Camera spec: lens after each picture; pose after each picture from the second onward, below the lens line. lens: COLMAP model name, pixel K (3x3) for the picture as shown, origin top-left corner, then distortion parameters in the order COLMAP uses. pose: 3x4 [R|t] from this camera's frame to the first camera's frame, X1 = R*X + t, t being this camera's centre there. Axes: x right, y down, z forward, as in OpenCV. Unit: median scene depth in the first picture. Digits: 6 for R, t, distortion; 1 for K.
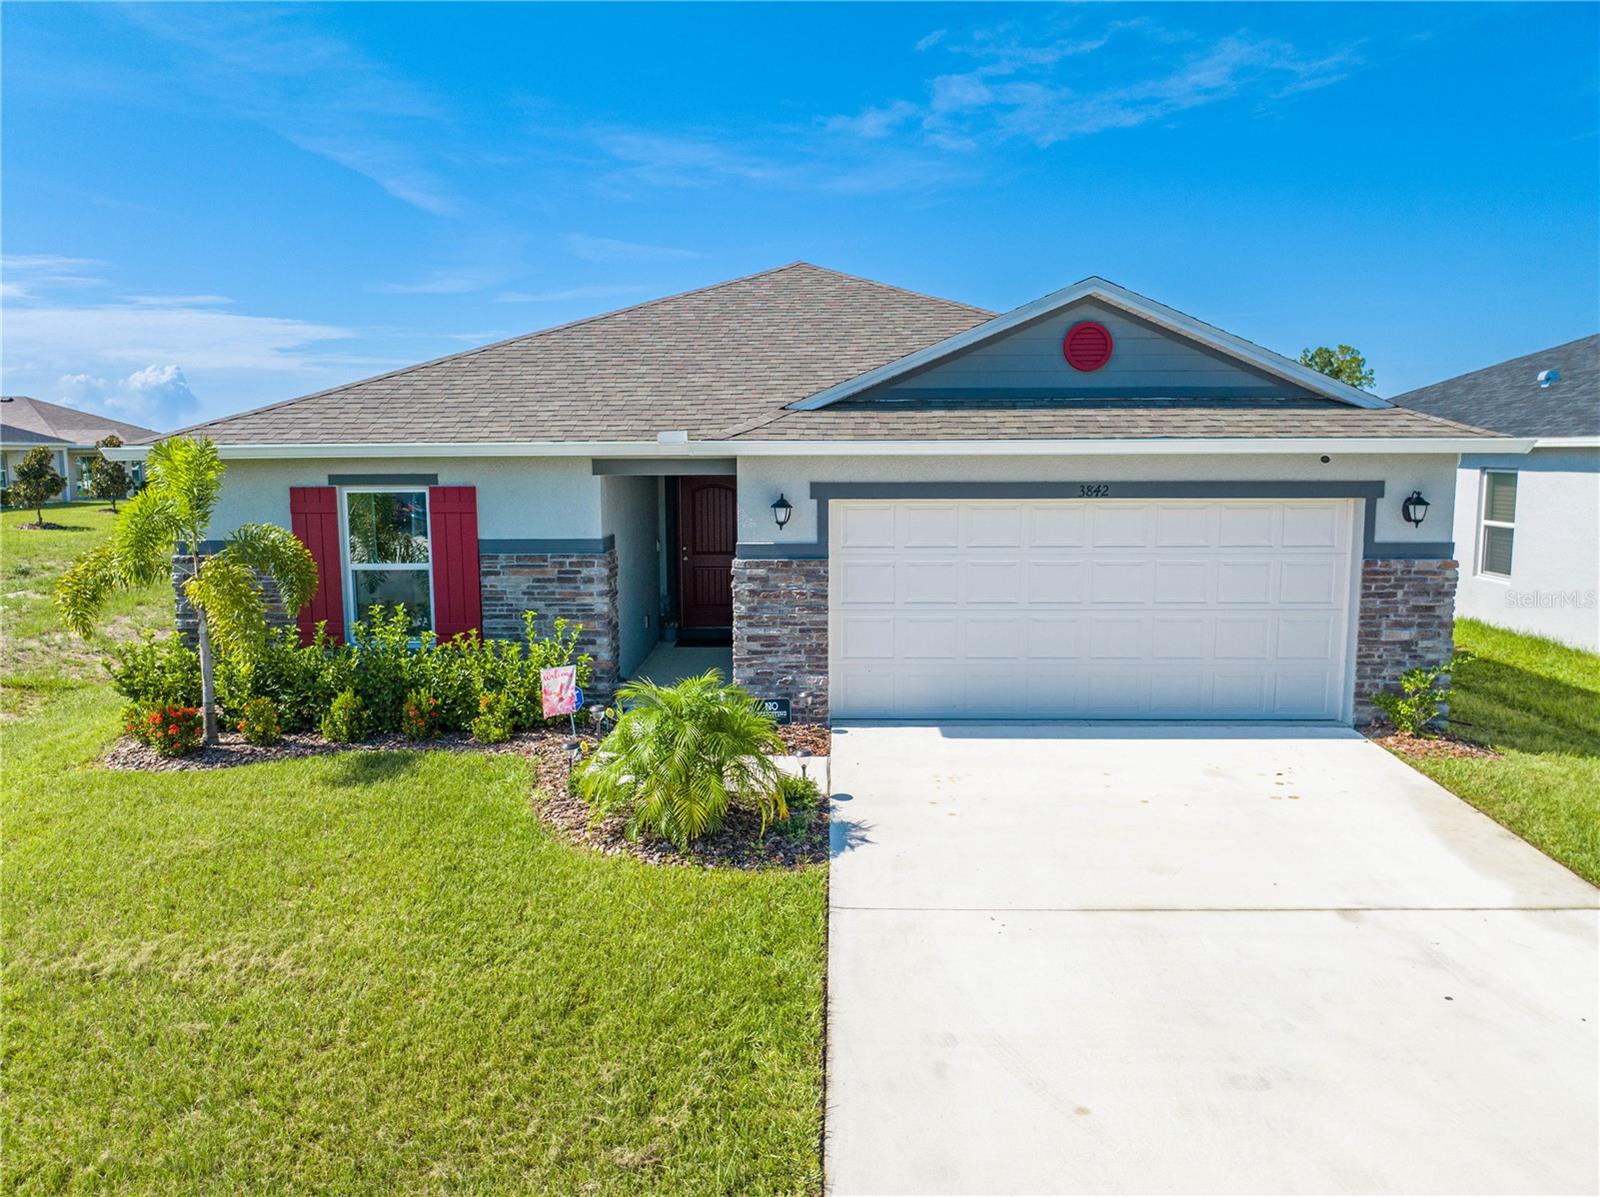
lens RADIAL K [[1132.0, 0, 794.8], [0, 1132.0, 607.4], [0, 0, 1]] dist [-0.048886, 0.023923]
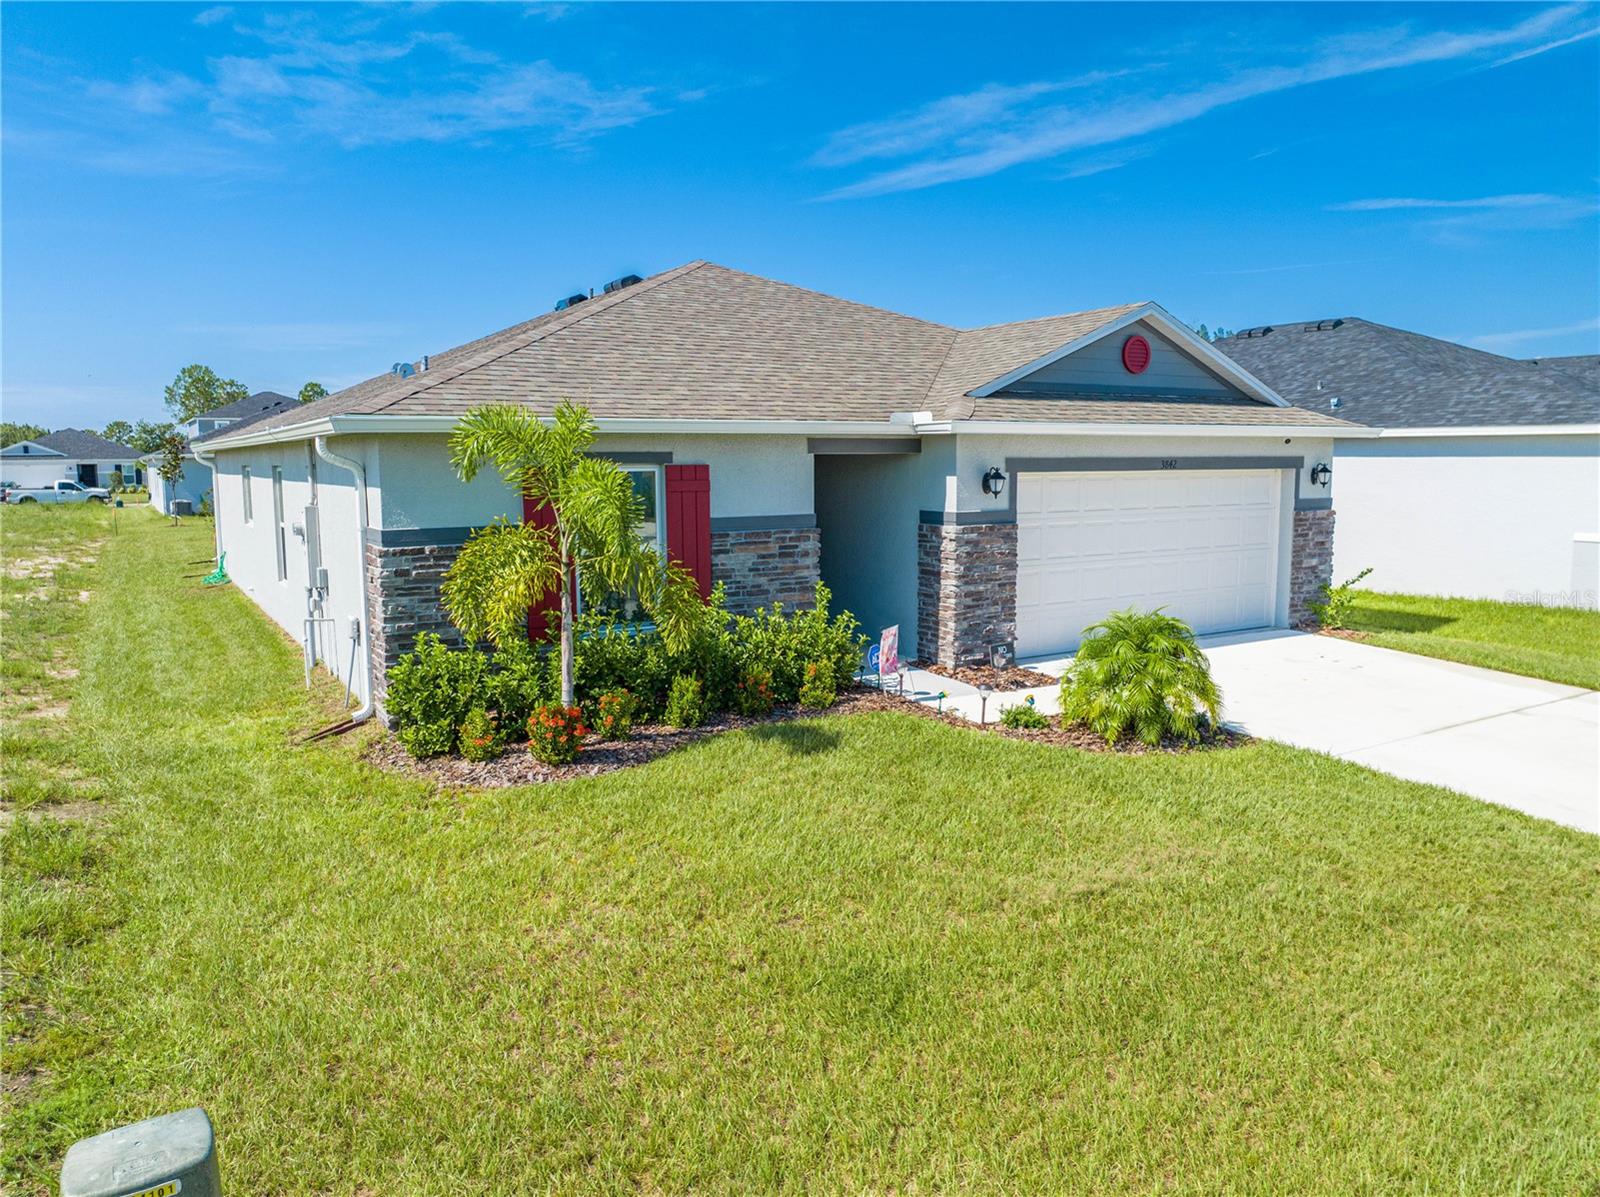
lens RADIAL K [[1132.0, 0, 796.6], [0, 1132.0, 604.4], [0, 0, 1]] dist [-0.048886, 0.023923]
pose [[0.838892, -0.071216, 0.539619, -0.787814], [0.078502, 0.996868, 0.009523, 0.012520], [-0.538608, 0.034373, 0.841855, 0.128329]]
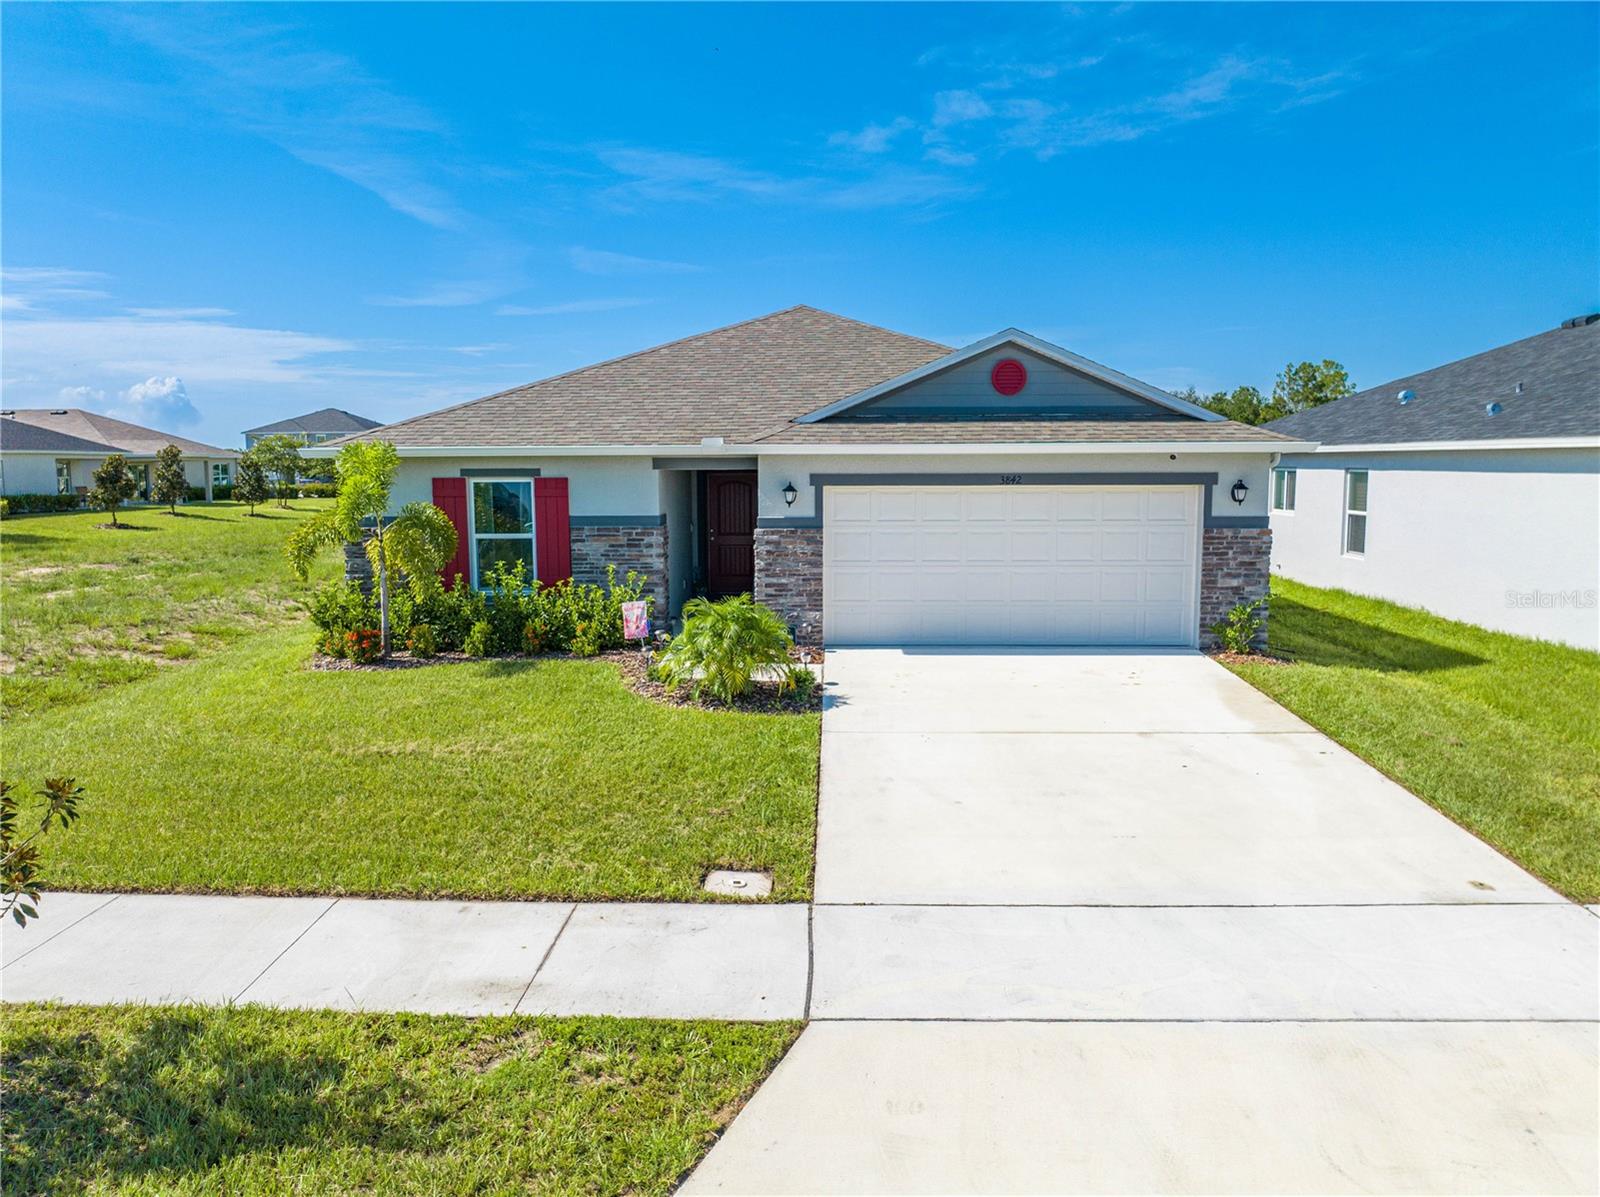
lens RADIAL K [[1132.0, 0, 798.7], [0, 1132.0, 609.5], [0, 0, 1]] dist [-0.048886, 0.023923]
pose [[0.999996, 0.000235, 0.002988, -0.004638], [-0.000207, 0.999957, -0.009228, 0.069207], [-0.002990, 0.009227, 0.999953, -0.394382]]
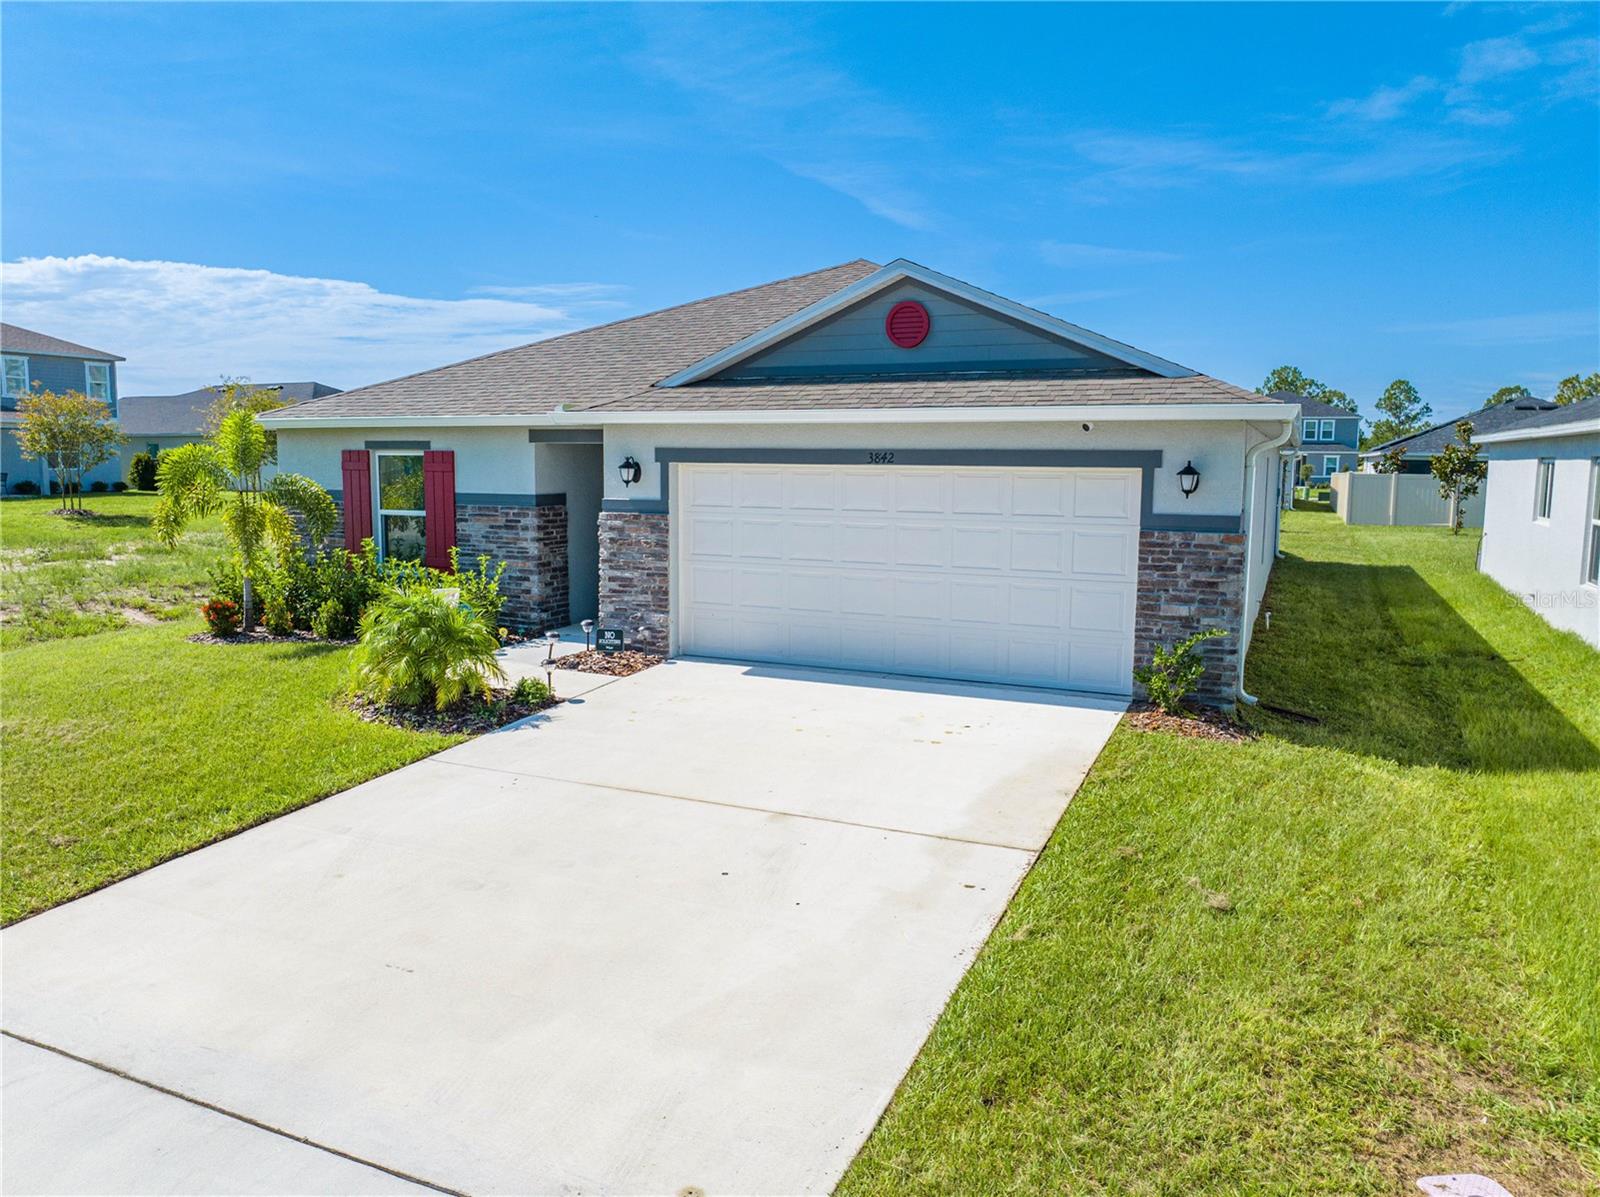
lens RADIAL K [[1132.0, 0, 805.5], [0, 1132.0, 612.6], [0, 0, 1]] dist [-0.048886, 0.023923]
pose [[0.924715, 0.064295, -0.375190, 0.588611], [-0.065299, 0.997815, 0.010053, 0.036839], [0.375016, 0.015204, 0.926893, -0.023995]]
